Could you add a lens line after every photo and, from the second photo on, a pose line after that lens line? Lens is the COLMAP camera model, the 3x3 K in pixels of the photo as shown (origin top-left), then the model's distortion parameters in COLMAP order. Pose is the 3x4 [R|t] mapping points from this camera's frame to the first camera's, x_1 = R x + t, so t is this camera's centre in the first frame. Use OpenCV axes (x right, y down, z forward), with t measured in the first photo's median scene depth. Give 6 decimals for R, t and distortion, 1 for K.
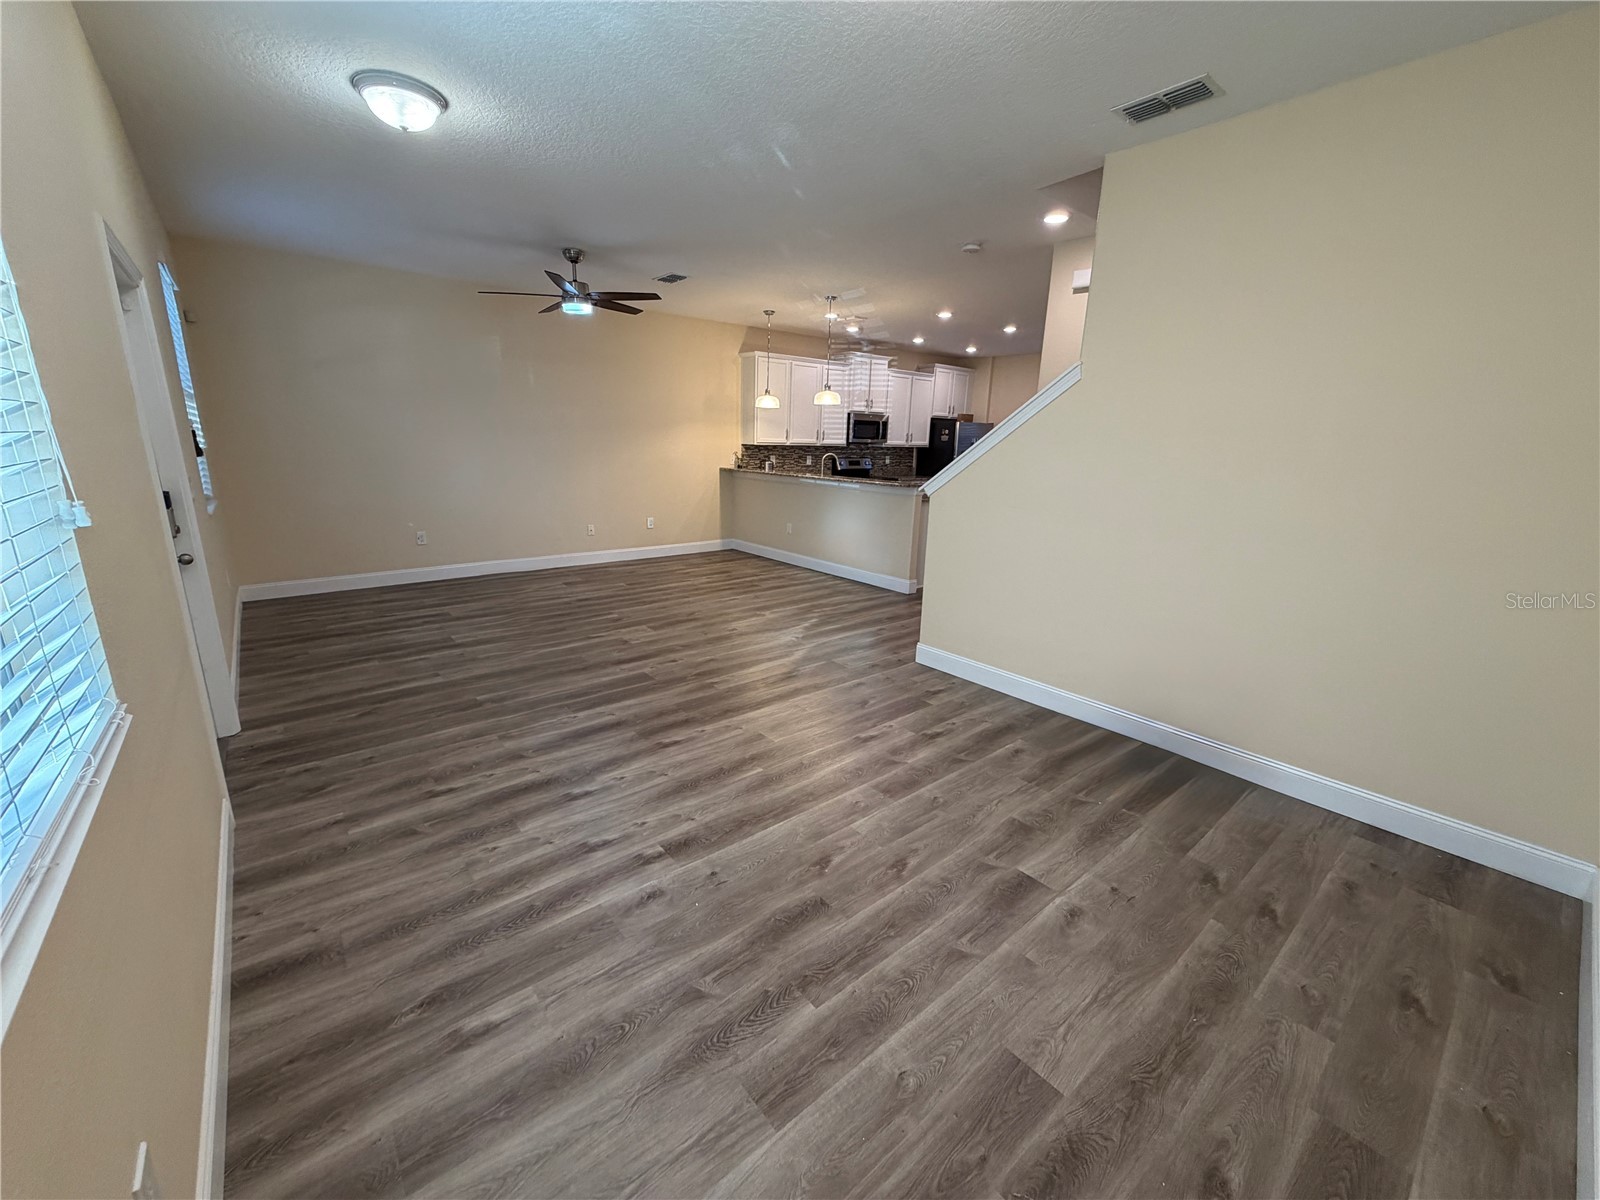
lens RADIAL K [[637.4, 0, 793.1], [0, 637.4, 593.3], [0, 0, 1]] dist [-0.000074, 0.000096]
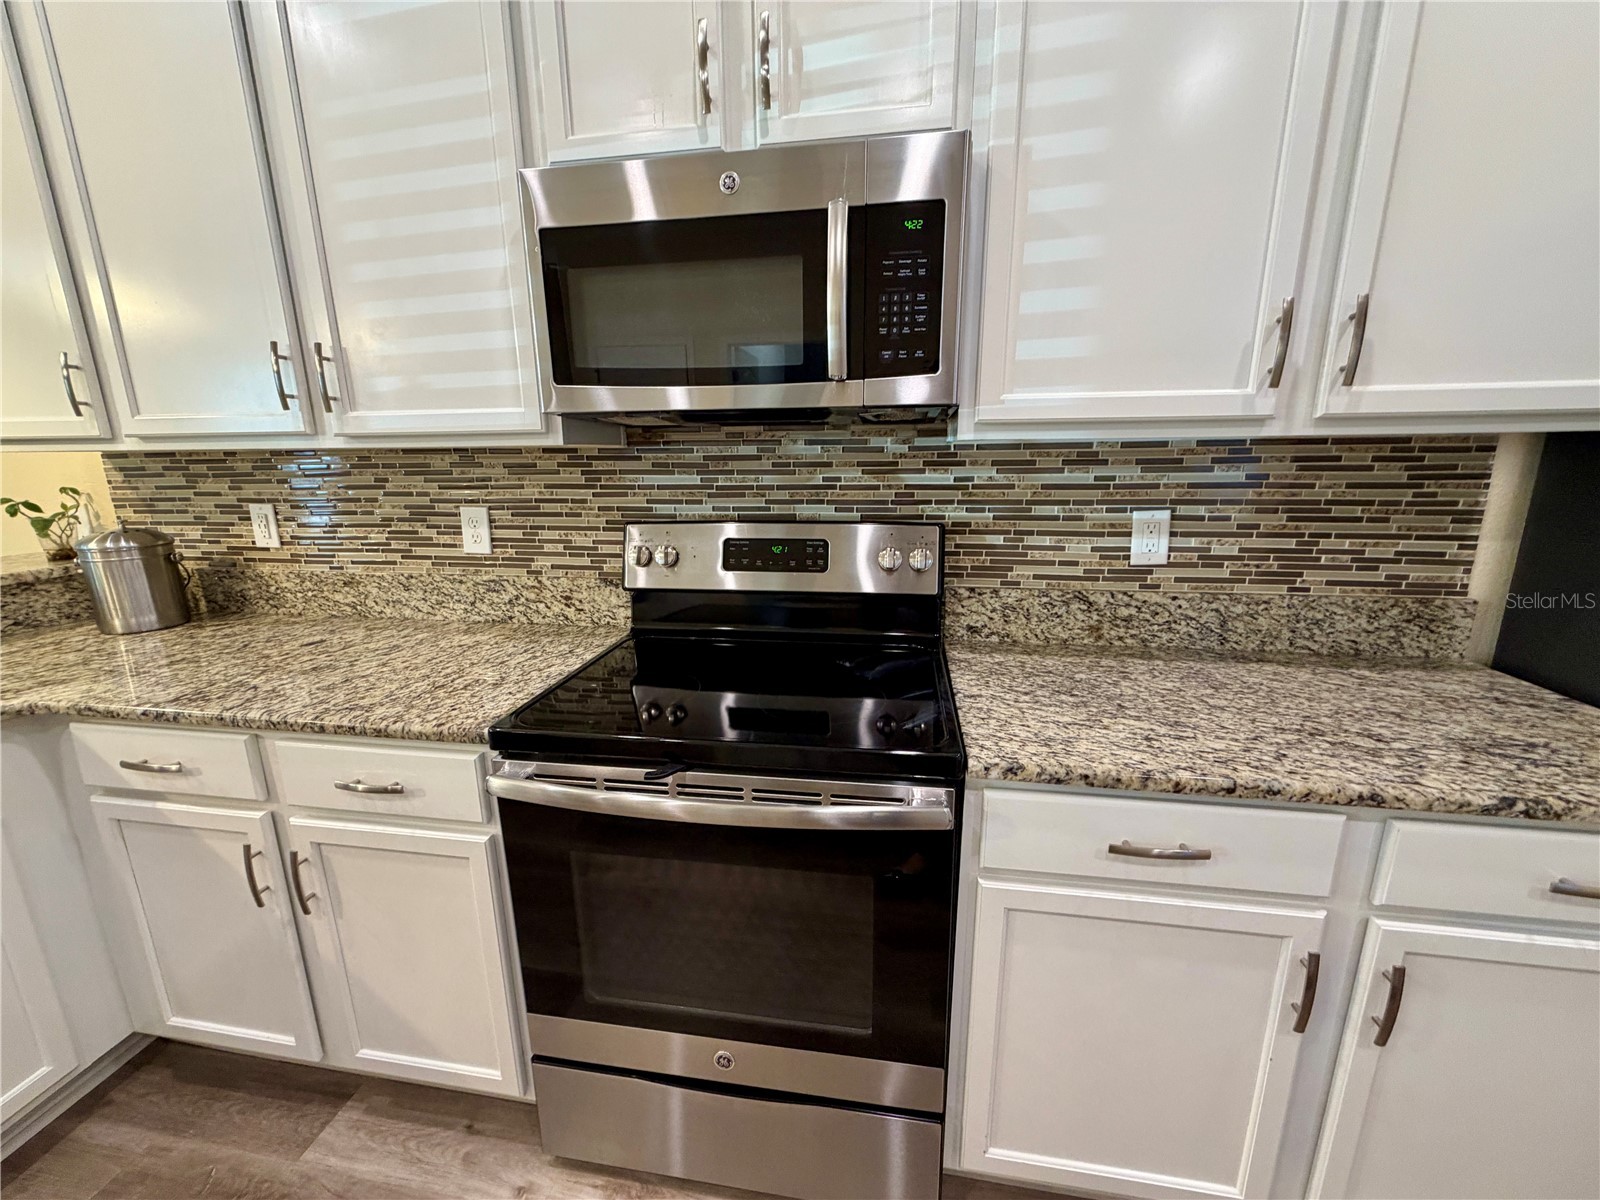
lens RADIAL K [[637.4, 0, 797.1], [0, 637.4, 596.0], [0, 0, 1]] dist [-0.000074, 0.000096]
pose [[0.657323, 0.136425, -0.741158, 0.520771], [-0.154664, 0.986964, 0.044500, -0.489515], [0.737567, 0.085379, 0.669854, 2.180974]]
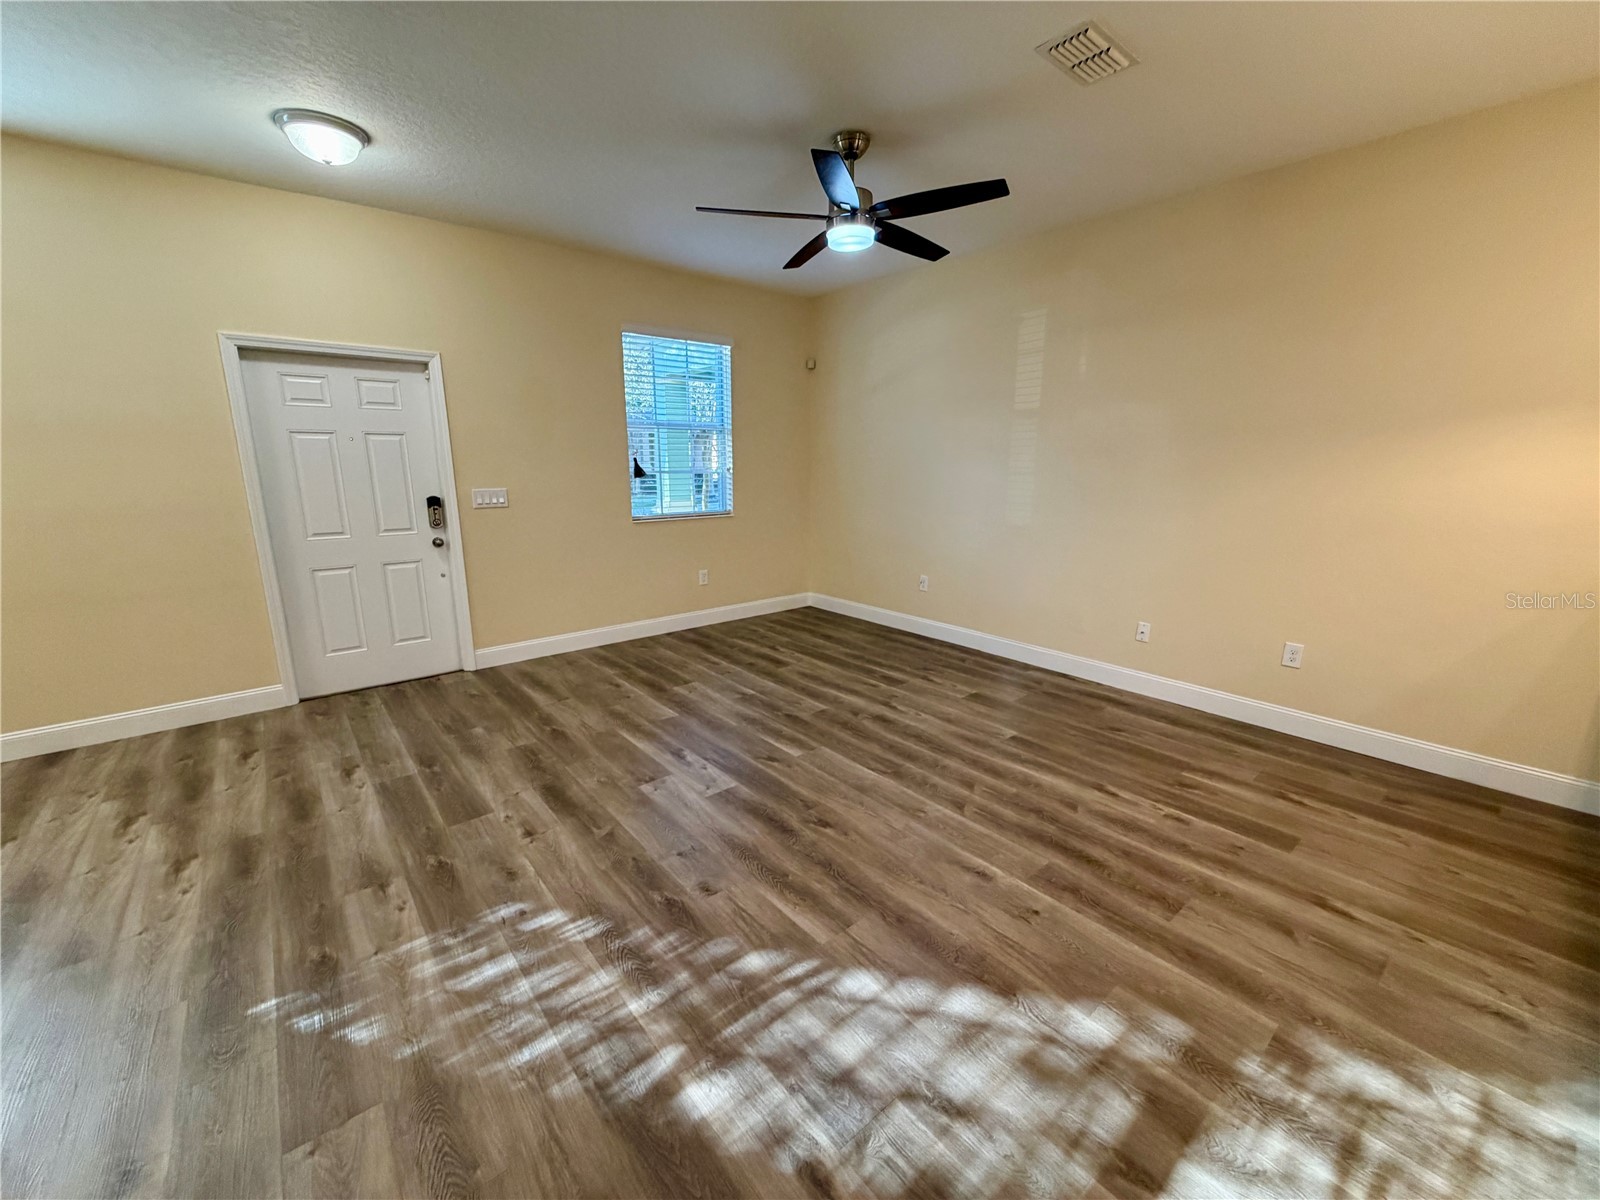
lens RADIAL K [[637.4, 0, 794.0], [0, 637.4, 599.2], [0, 0, 1]] dist [-0.000074, 0.000096]
pose [[0.003507, 0.193076, -0.981177, 0.372364], [-0.239367, 0.952821, 0.186641, -0.286506], [0.970923, 0.234207, 0.049558, 1.257105]]
